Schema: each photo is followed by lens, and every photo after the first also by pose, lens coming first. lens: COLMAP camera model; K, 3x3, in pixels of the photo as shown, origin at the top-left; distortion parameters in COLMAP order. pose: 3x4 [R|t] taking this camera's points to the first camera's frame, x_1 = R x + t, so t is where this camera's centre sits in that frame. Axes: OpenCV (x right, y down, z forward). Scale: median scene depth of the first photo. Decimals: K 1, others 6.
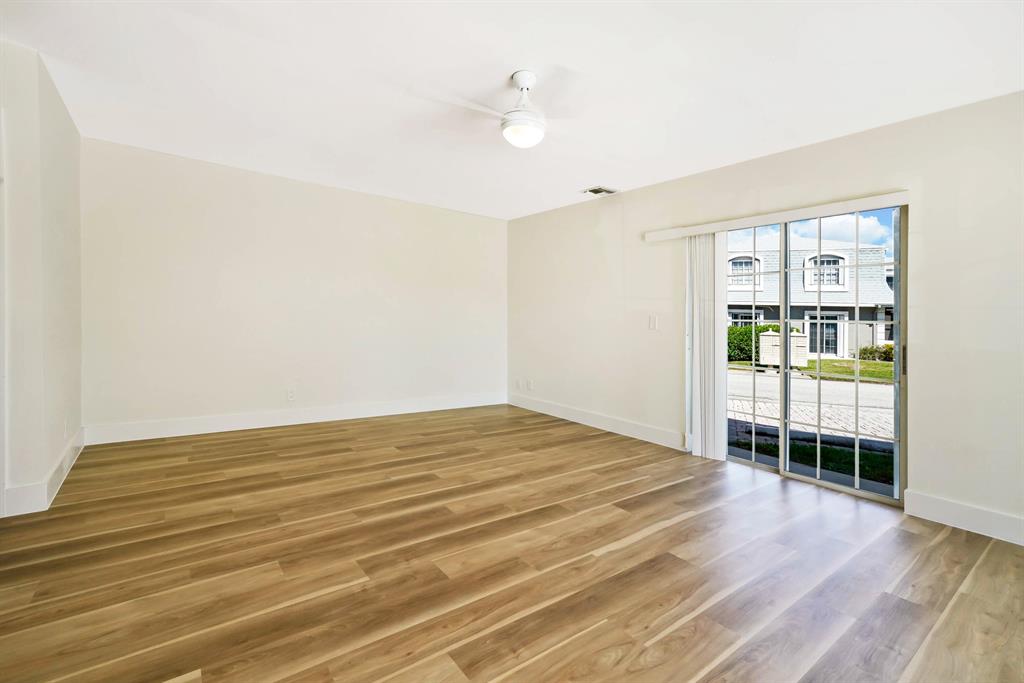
lens RADIAL K [[463.0, 0, 507.6], [0, 463.0, 337.2], [0, 0, 1]] dist [0.004860, 0.000862]
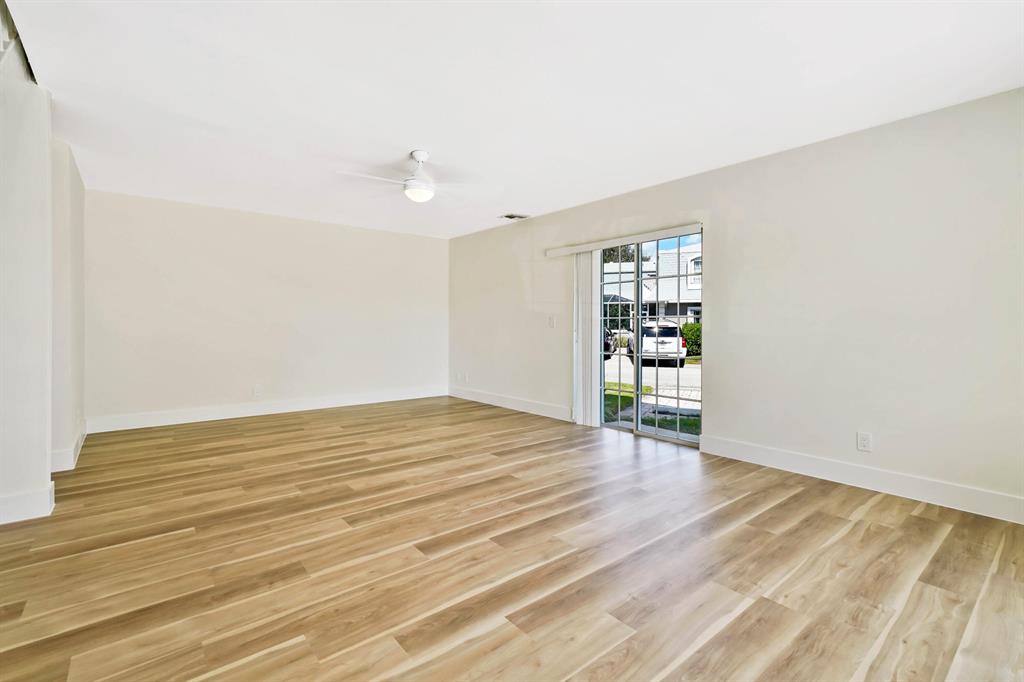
lens RADIAL K [[463.0, 0, 505.4], [0, 463.0, 311.8], [0, 0, 1]] dist [0.004860, 0.000862]
pose [[0.998605, -0.030077, 0.043387, 0.210920], [0.032725, 0.997560, -0.061676, 0.022877], [-0.041426, 0.063010, 0.997153, -0.387922]]
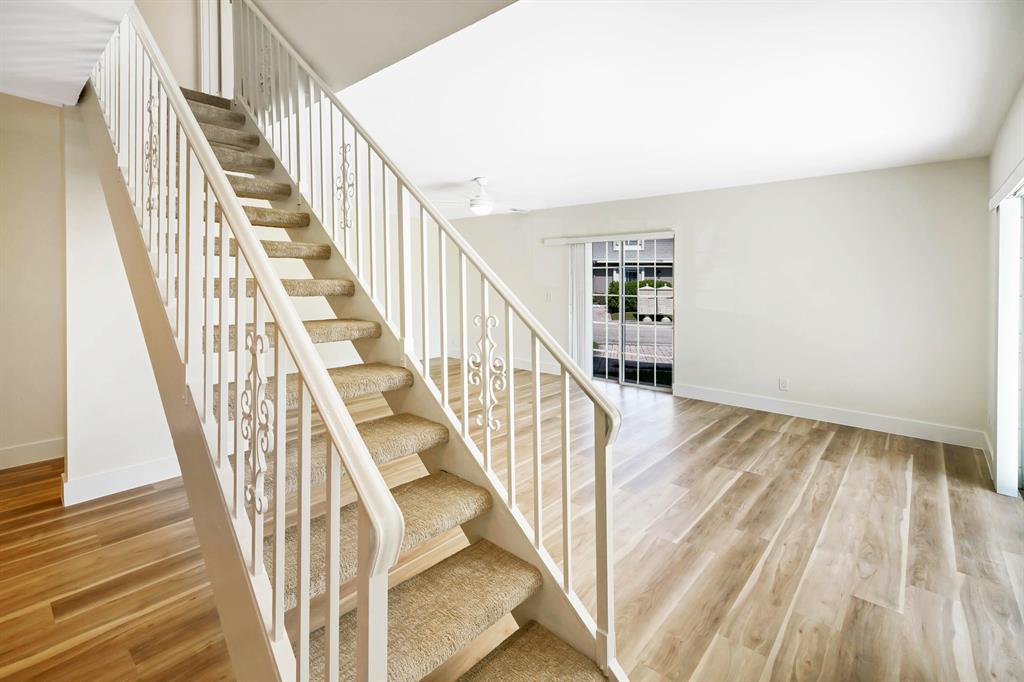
lens RADIAL K [[463.0, 0, 490.5], [0, 463.0, 285.7], [0, 0, 1]] dist [0.004860, 0.000862]
pose [[0.982449, -0.033956, 0.183414, -0.226809], [0.036757, 0.999253, -0.011894, -0.085550], [-0.182873, 0.018427, 0.982964, -0.761911]]
